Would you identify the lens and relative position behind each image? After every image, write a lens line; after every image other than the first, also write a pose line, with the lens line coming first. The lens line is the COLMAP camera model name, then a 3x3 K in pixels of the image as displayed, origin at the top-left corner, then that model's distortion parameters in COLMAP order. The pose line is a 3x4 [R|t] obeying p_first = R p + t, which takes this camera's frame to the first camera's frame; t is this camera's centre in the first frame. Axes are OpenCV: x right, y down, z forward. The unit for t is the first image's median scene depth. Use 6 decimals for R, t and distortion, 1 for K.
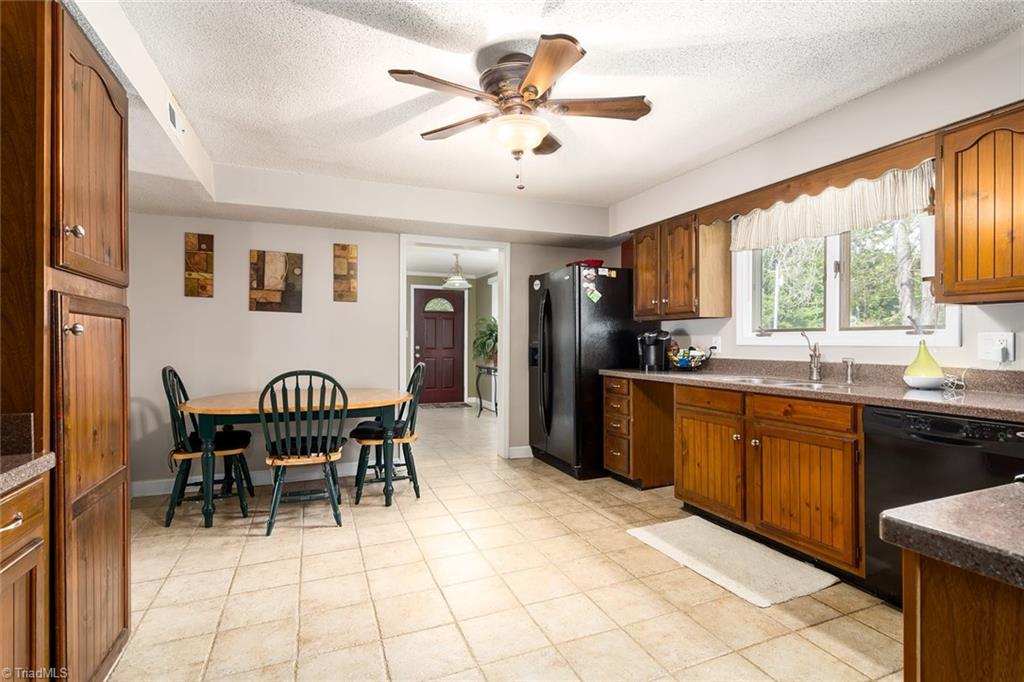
lens RADIAL K [[497.1, 0, 509.9], [0, 497.1, 342.4], [0, 0, 1]] dist [-0.002936, -0.000141]
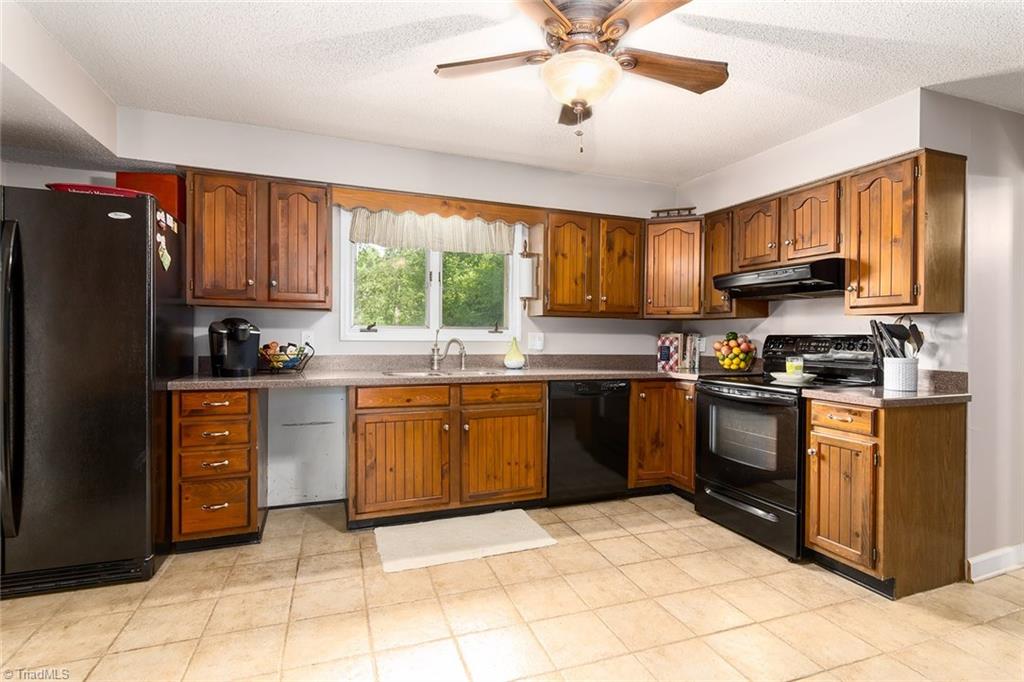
lens RADIAL K [[497.1, 0, 515.0], [0, 497.1, 340.6], [0, 0, 1]] dist [-0.002936, -0.000141]
pose [[0.022975, -0.006351, 0.999716, -0.556646], [-0.004413, 0.999969, 0.006454, -0.002129], [-0.999726, -0.004560, 0.022947, 0.764542]]
